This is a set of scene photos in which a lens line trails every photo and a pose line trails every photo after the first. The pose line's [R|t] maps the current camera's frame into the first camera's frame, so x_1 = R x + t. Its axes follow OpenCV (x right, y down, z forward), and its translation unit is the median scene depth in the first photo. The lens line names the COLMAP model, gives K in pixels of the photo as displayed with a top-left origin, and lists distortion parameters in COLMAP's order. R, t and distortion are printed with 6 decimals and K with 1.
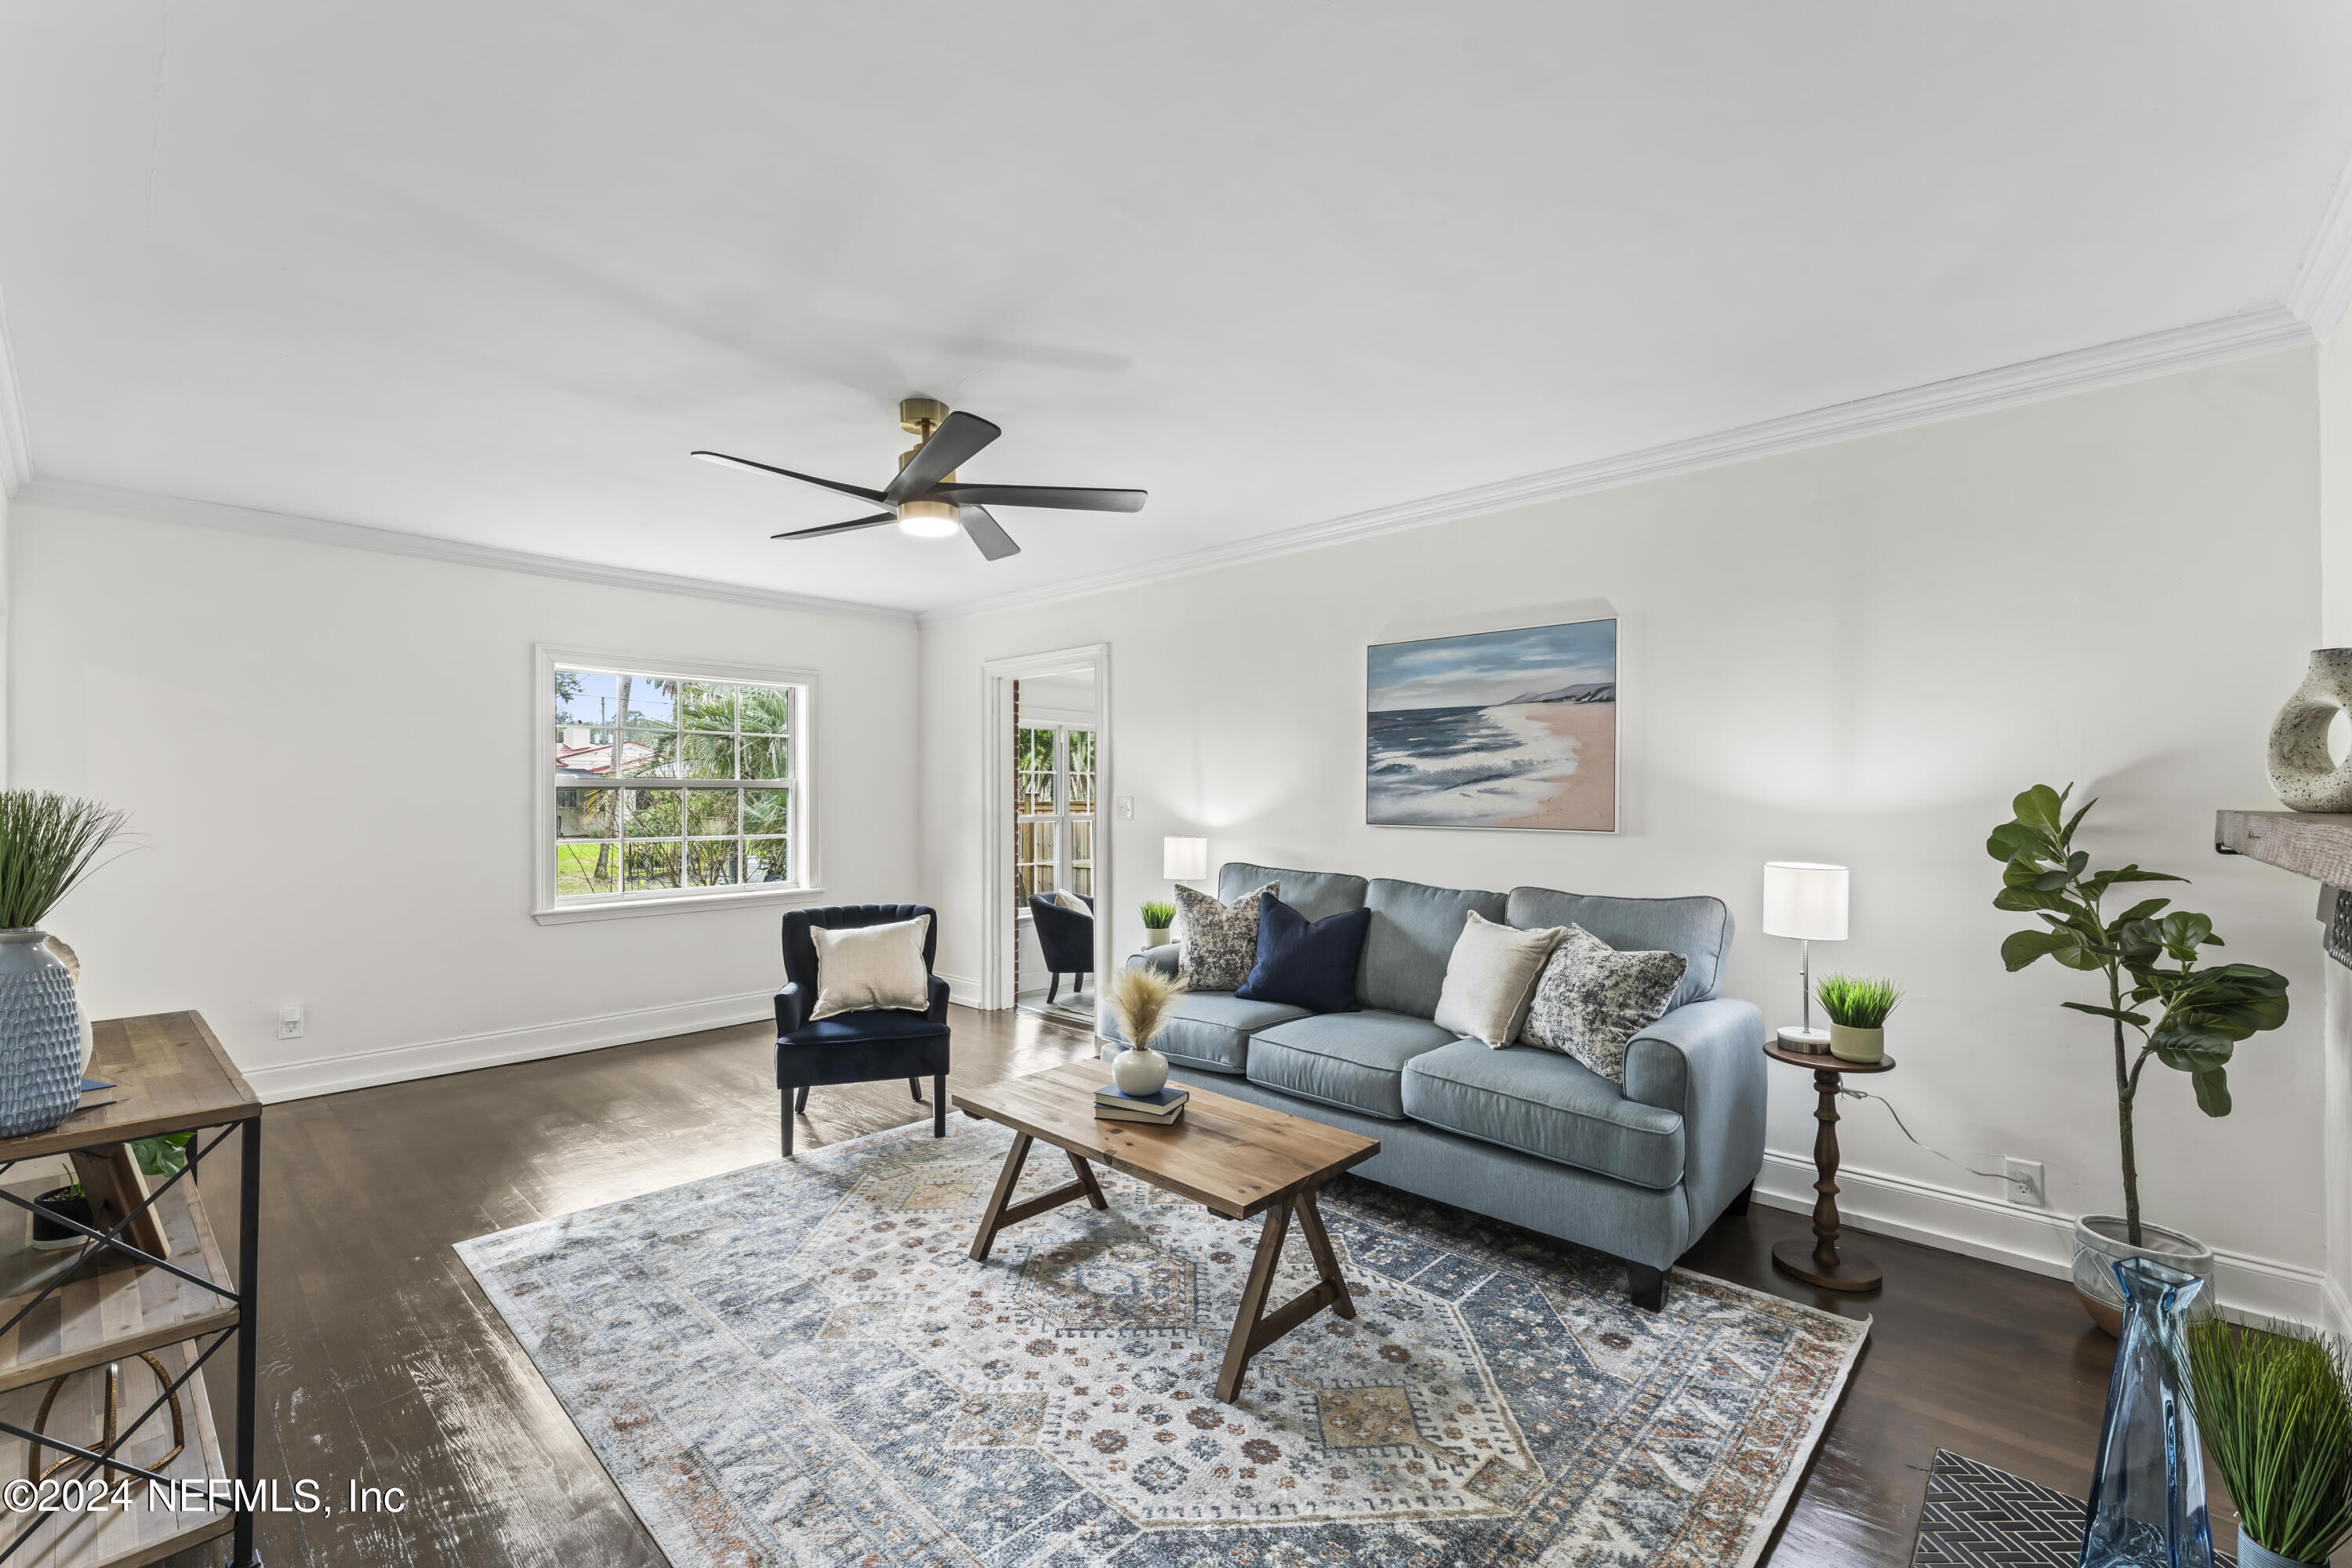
lens RADIAL K [[964.8, 0, 1180.8], [0, 964.8, 801.7], [0, 0, 1]] dist [0.000795, -0.000485]
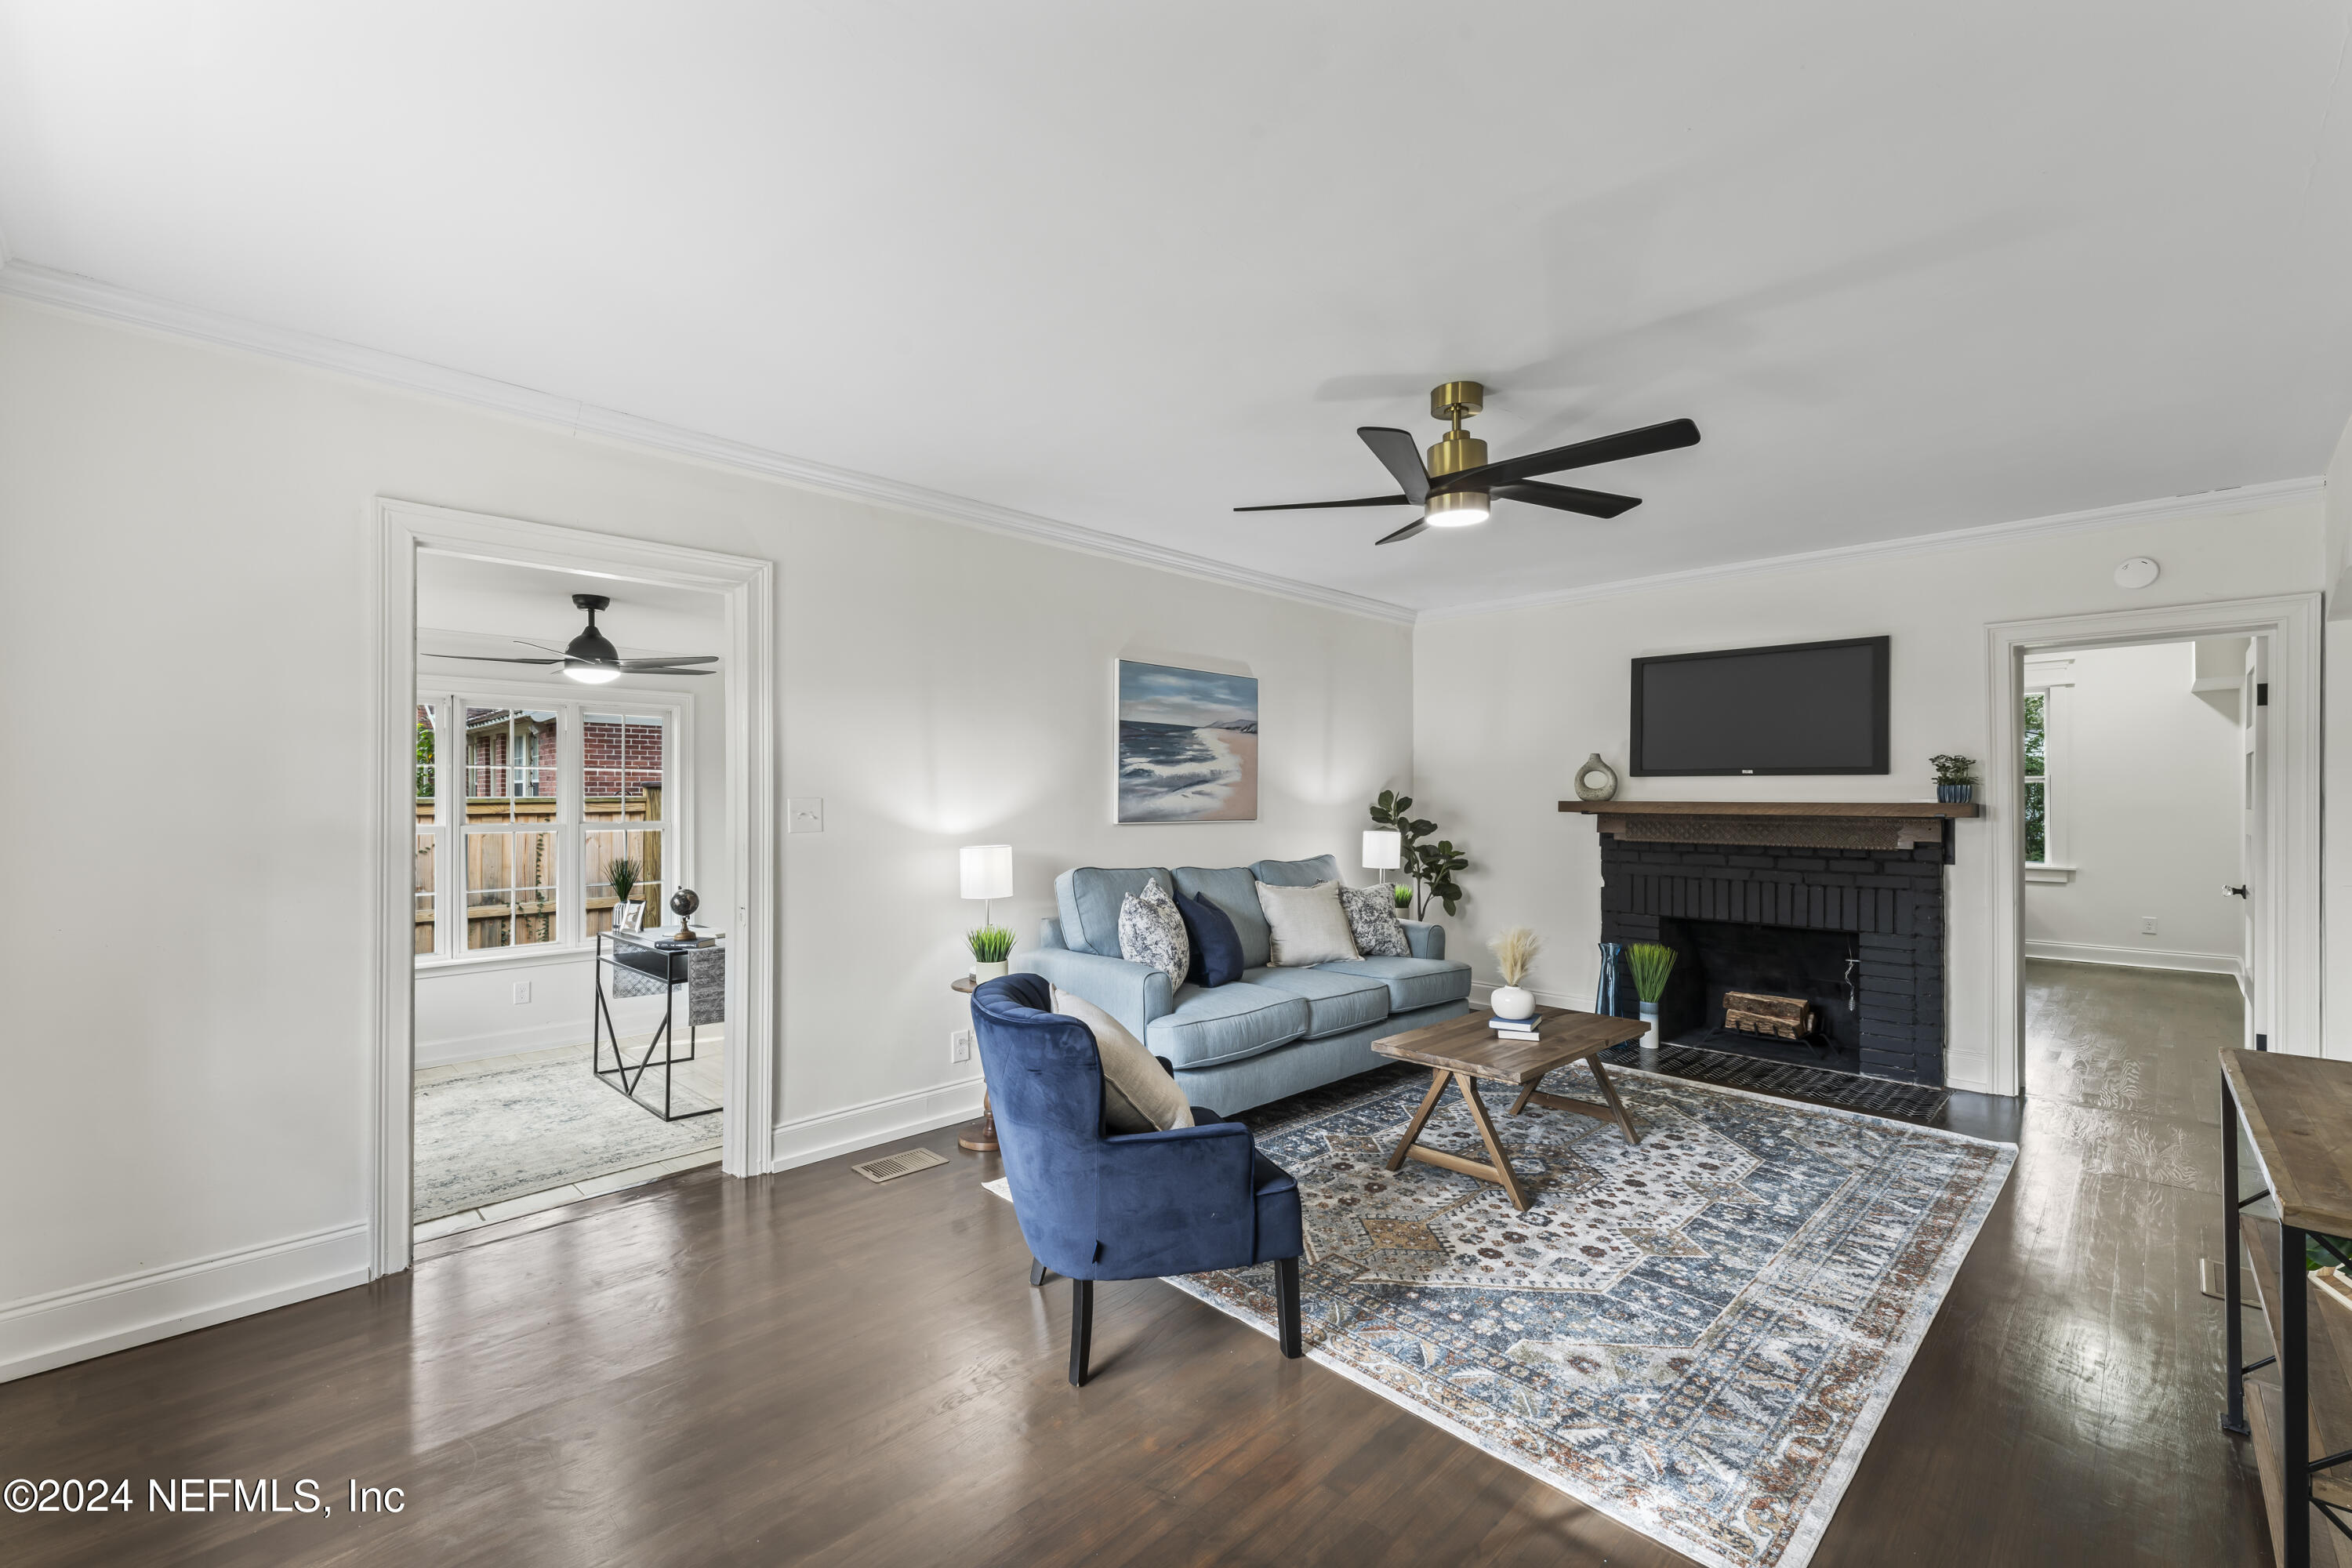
lens RADIAL K [[964.8, 0, 1159.1], [0, 964.8, 790.4], [0, 0, 1]] dist [0.000795, -0.000485]
pose [[0.077729, 0.006394, 0.996954, -0.983058], [0.008124, 0.999942, -0.007046, -0.005641], [-0.996941, 0.008647, 0.077672, 0.959940]]
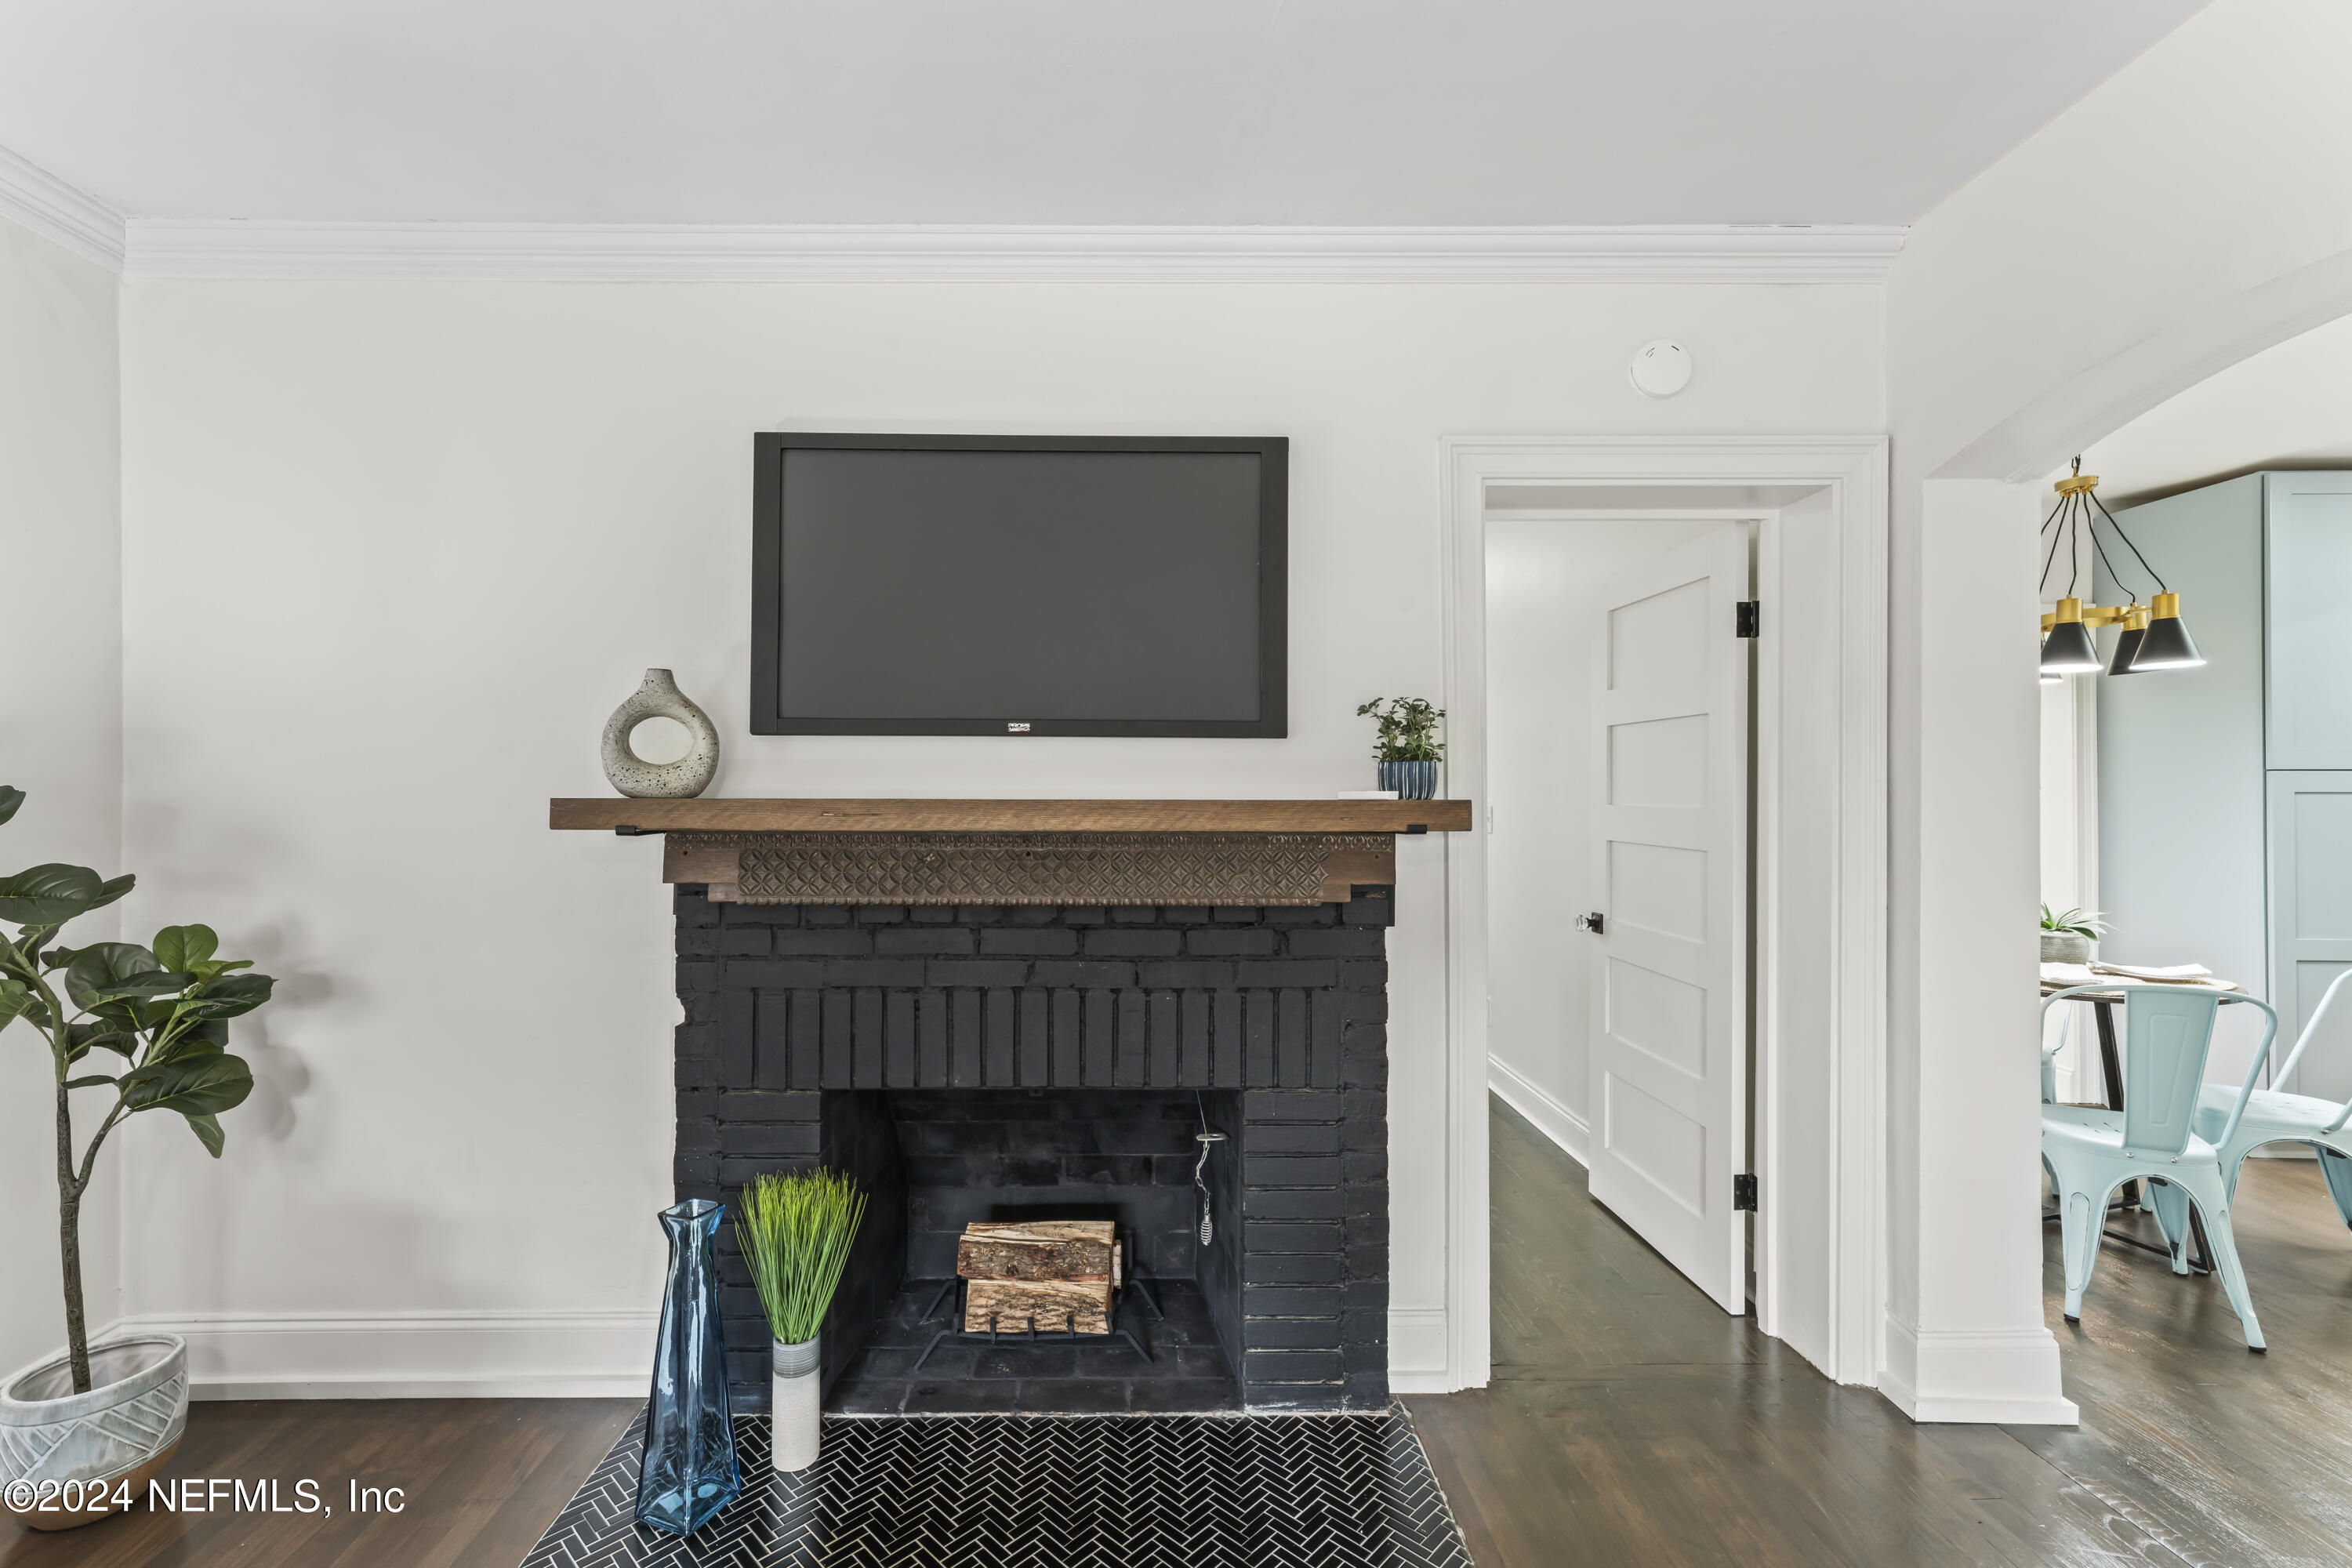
lens RADIAL K [[964.8, 0, 1138.9], [0, 964.8, 793.1], [0, 0, 1]] dist [0.000795, -0.000485]
pose [[-0.684670, 0.001269, 0.728852, -0.066986], [0.006342, 0.999971, 0.004217, 0.001834], [-0.728826, 0.007509, -0.684658, 0.594877]]
